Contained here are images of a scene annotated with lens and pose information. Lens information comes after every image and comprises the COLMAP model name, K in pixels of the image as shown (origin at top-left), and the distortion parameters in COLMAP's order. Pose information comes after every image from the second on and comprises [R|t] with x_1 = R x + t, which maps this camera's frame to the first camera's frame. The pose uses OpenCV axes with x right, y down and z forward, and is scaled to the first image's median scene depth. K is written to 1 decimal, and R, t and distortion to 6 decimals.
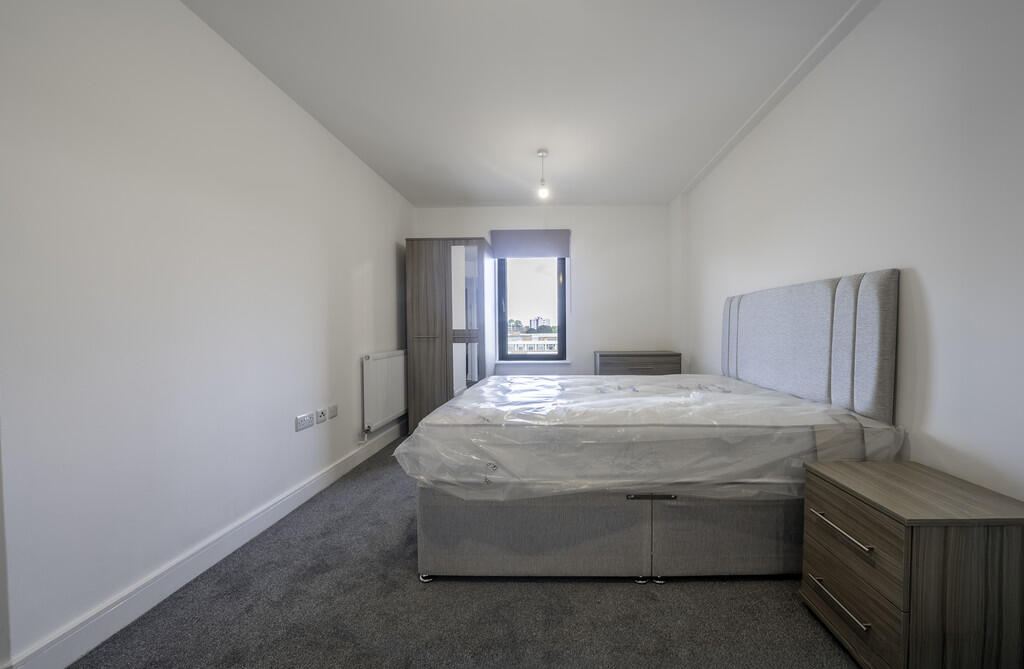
lens RADIAL K [[368.7, 0, 512.1], [0, 368.7, 336.8], [0, 0, 1]] dist [-0.018788, 0.000028]
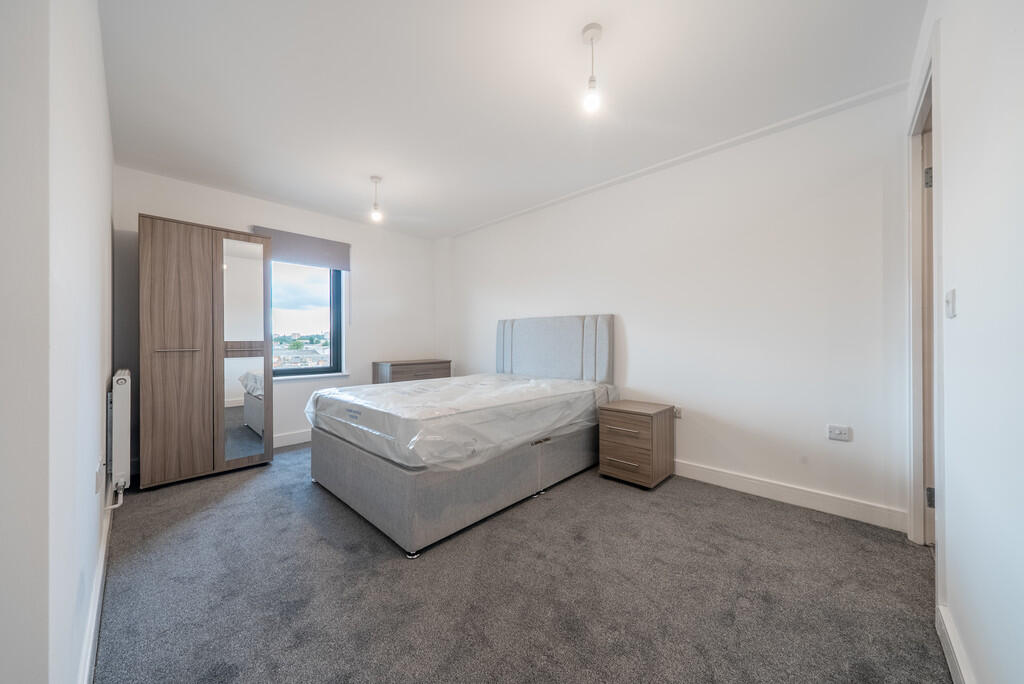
lens RADIAL K [[357.7, 0, 511.7], [0, 357.7, 340.0], [0, 0, 1]] dist [0.021110, 0.000002]
pose [[0.673833, 0.007168, 0.738848, -0.796772], [0.012019, 0.999714, -0.020660, 0.004807], [-0.738785, 0.022802, 0.673555, -0.014307]]
